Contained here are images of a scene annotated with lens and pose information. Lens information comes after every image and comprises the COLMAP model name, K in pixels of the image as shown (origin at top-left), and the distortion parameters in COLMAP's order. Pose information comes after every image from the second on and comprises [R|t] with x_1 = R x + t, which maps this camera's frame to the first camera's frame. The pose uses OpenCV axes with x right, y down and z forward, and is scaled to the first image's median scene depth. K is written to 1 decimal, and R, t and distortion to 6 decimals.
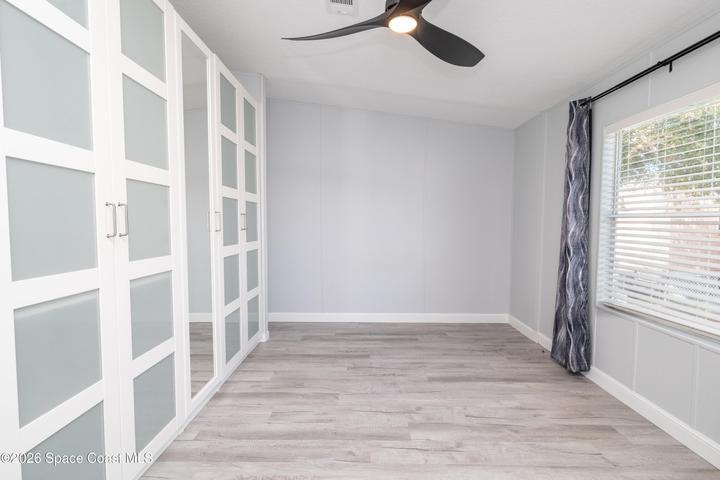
lens RADIAL K [[345.5, 0, 363.4], [0, 345.5, 239.8], [0, 0, 1]] dist [-0.000161, 0.000896]
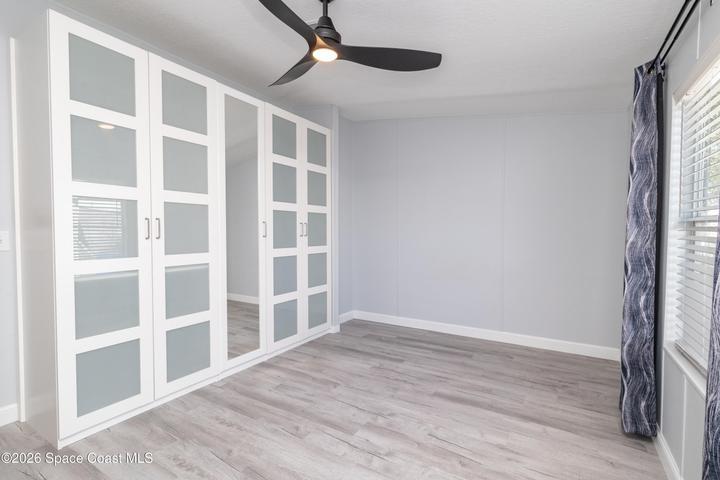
lens RADIAL K [[345.5, 0, 360.7], [0, 345.5, 239.6], [0, 0, 1]] dist [-0.000161, 0.000896]
pose [[0.856514, 0.012956, -0.515961, 0.500516], [-0.024667, 0.999570, -0.015847, -0.002266], [0.515534, 0.026300, 0.856465, 0.065544]]
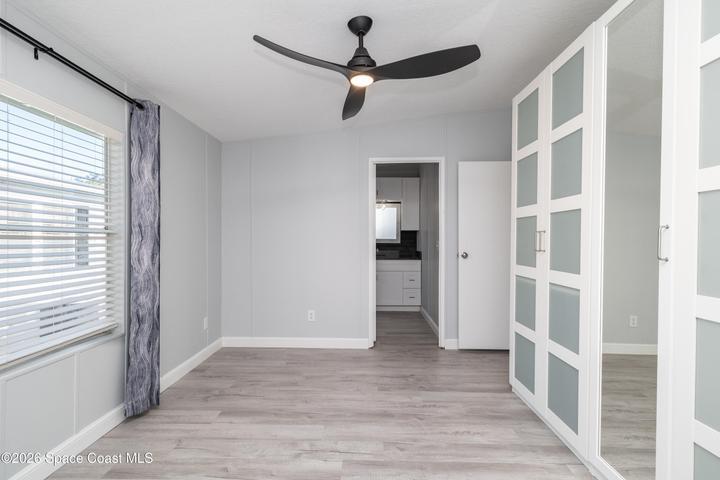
lens RADIAL K [[345.5, 0, 358.7], [0, 345.5, 240.5], [0, 0, 1]] dist [-0.000161, 0.000896]
pose [[-0.999532, -0.011398, 0.028390, 0.051577], [-0.010072, 0.998871, 0.046423, -0.068789], [-0.028887, 0.046116, -0.998518, 1.406685]]
